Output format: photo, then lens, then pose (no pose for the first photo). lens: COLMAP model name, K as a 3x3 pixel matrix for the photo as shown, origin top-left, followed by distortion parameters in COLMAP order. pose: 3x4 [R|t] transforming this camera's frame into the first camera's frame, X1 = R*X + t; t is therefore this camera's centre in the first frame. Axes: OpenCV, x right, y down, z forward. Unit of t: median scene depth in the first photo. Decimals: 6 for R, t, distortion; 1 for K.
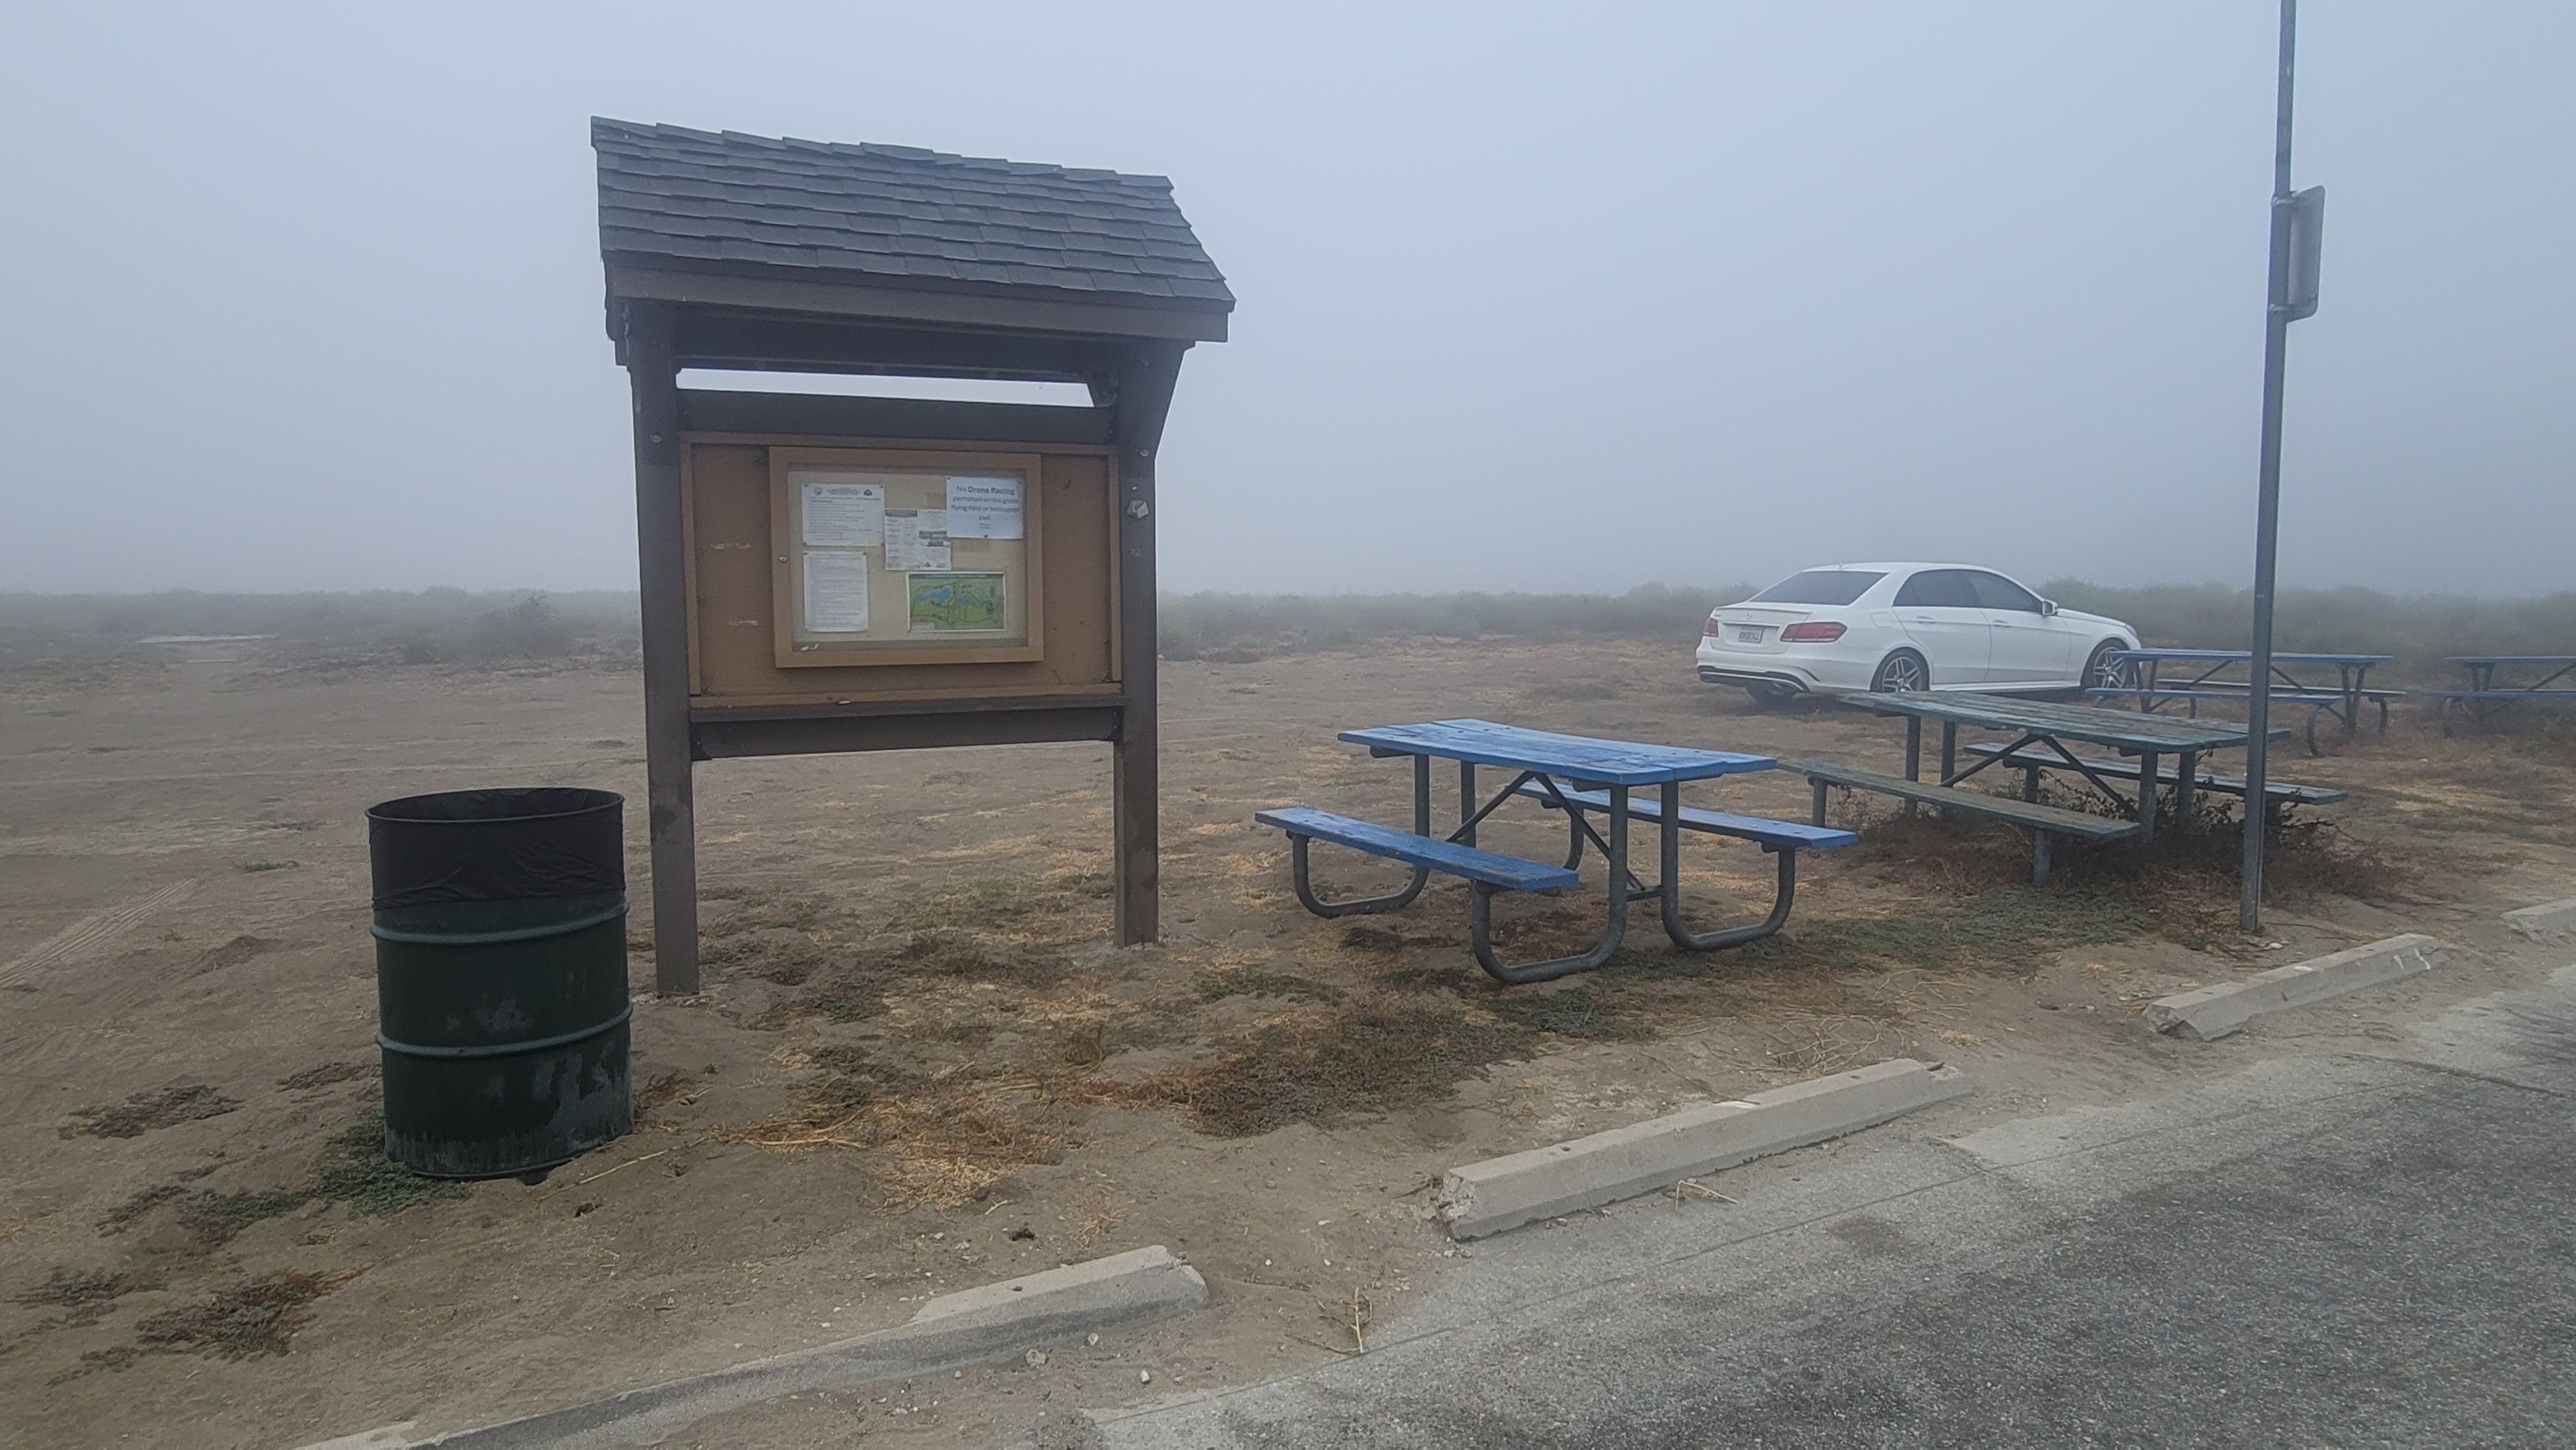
lens RADIAL K [[1567.7, 0, 1288.0], [0, 1567.7, 725.0], [0, 0, 1]] dist [-0.004976, -0.000685]
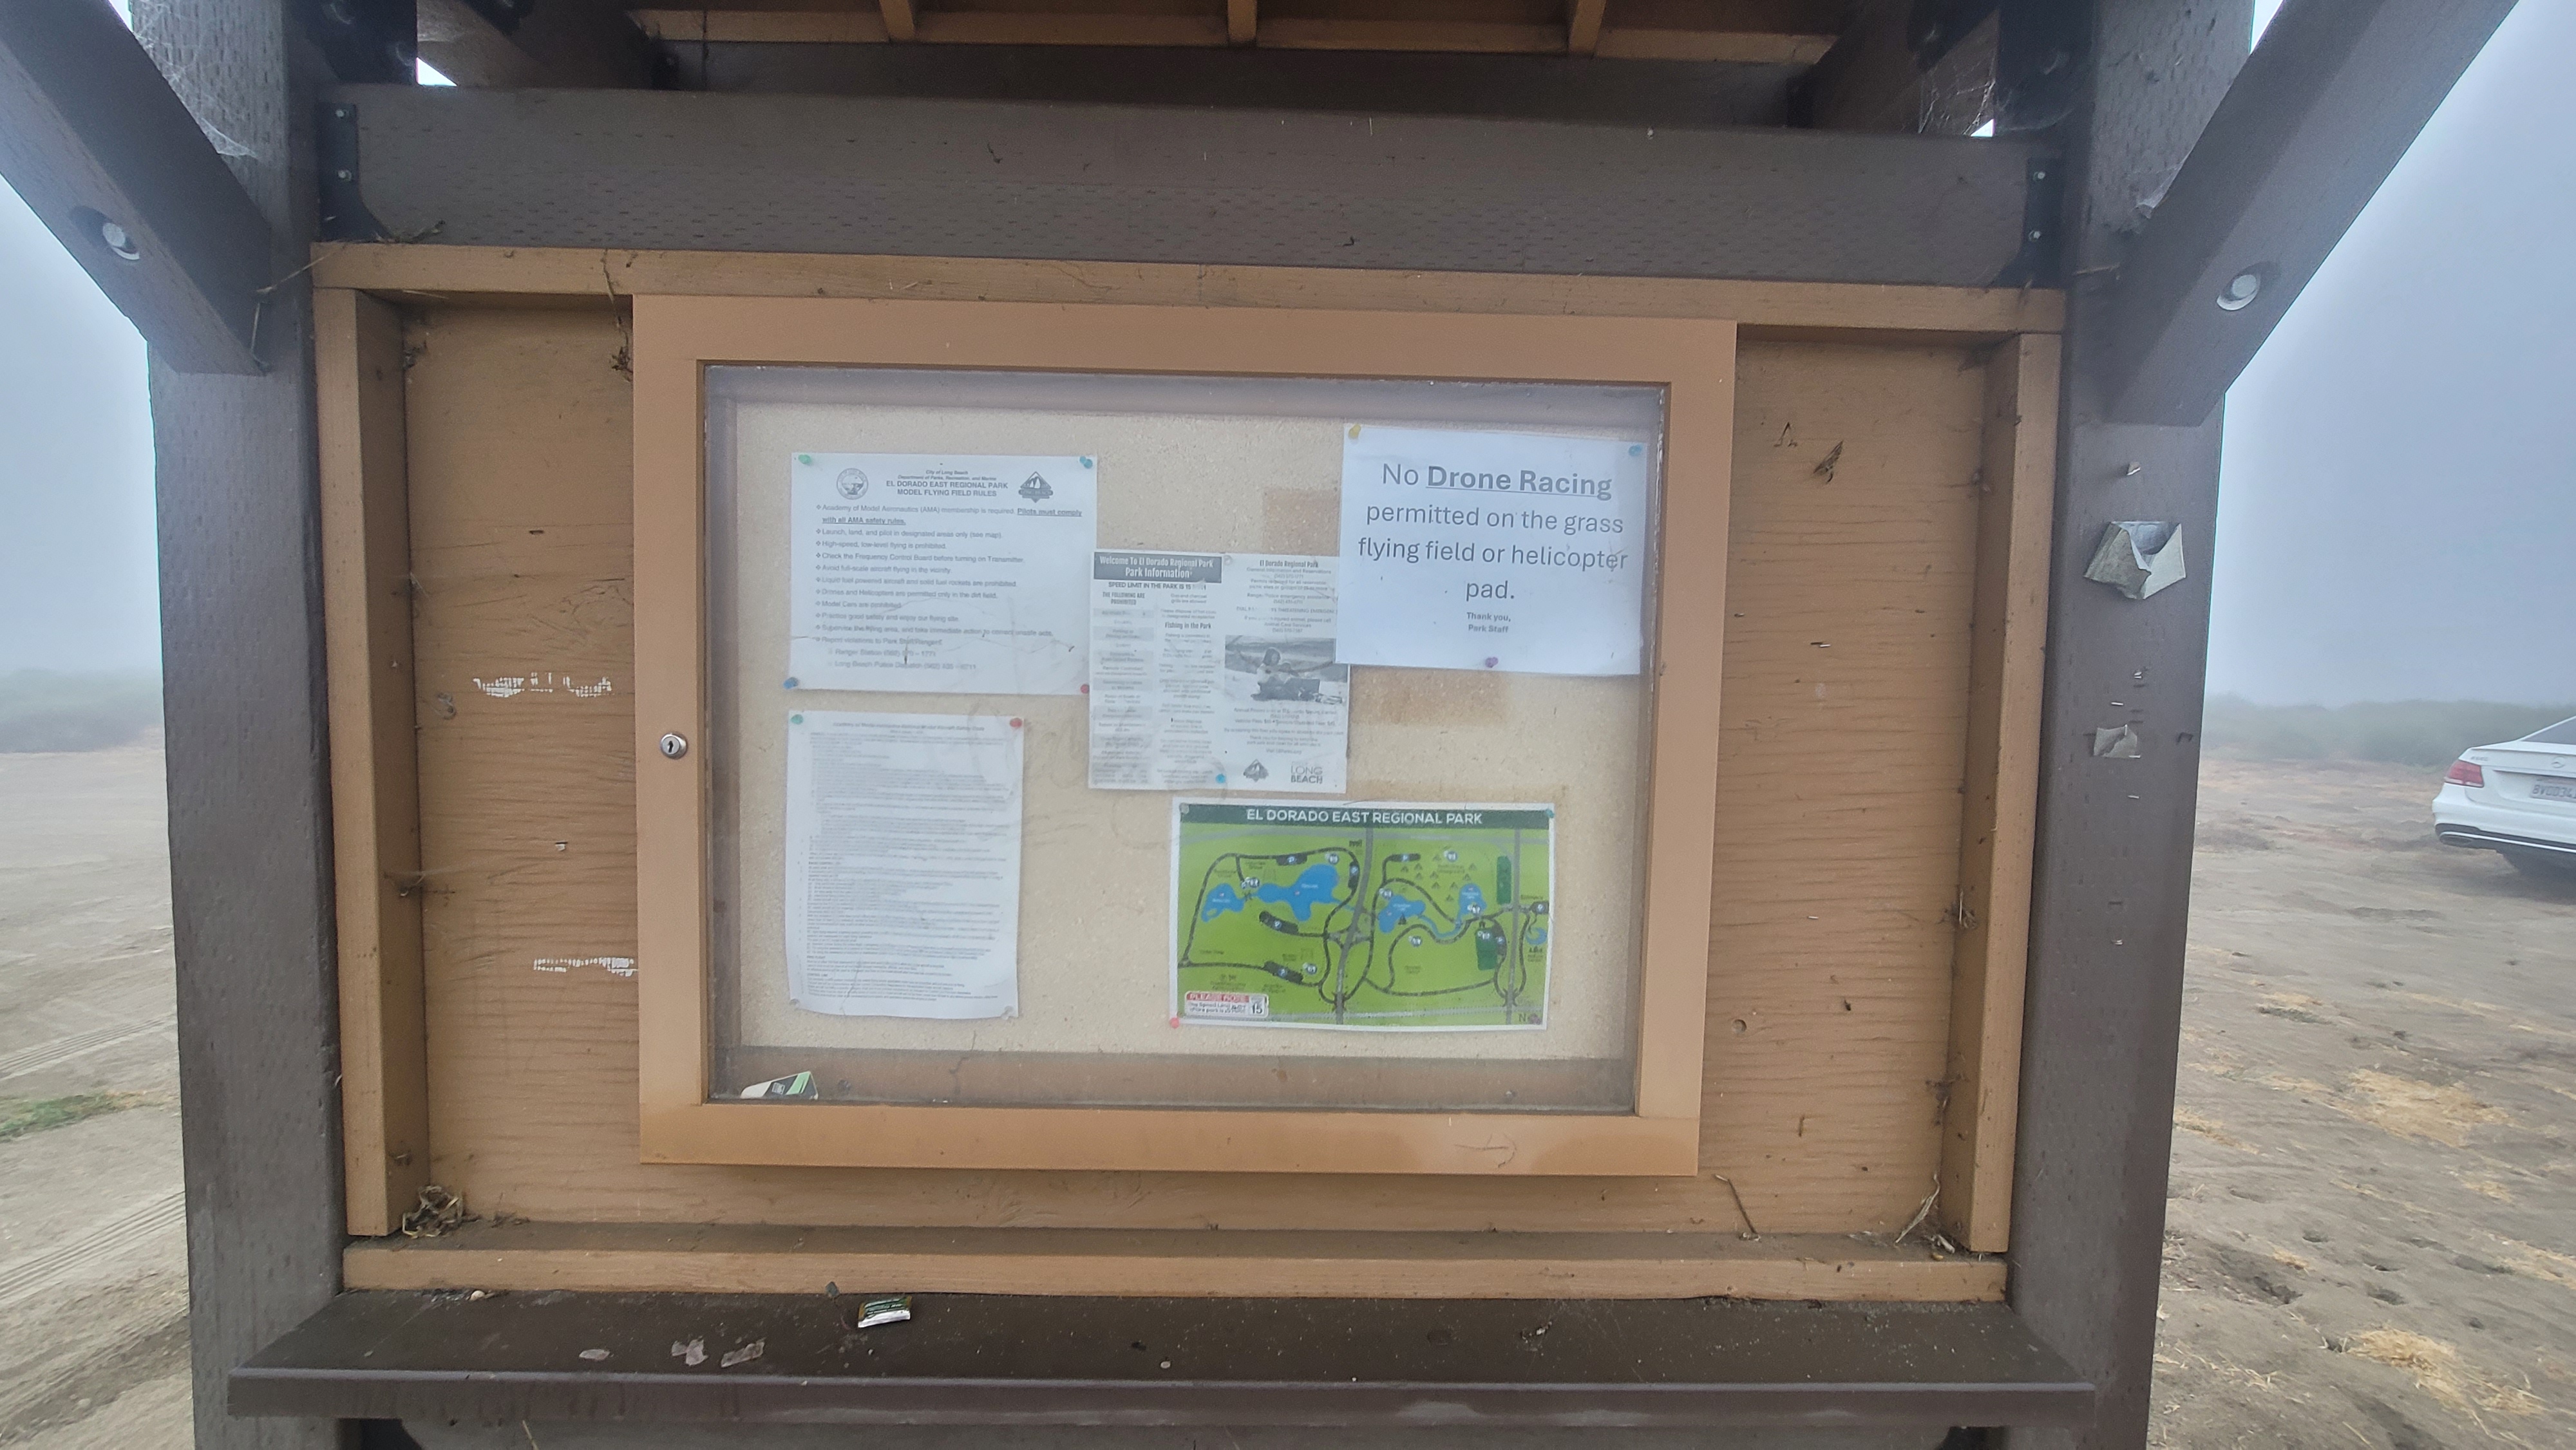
lens RADIAL K [[1009.6, 0, 1288.0], [0, 1009.6, 725.0], [0, 0, 1]] dist [-0.001875, -0.000110]
pose [[0.918683, 0.046698, -0.392226, -0.158030], [-0.059819, 0.997982, -0.021291, -0.104853], [0.390441, 0.043022, 0.919622, 0.836509]]
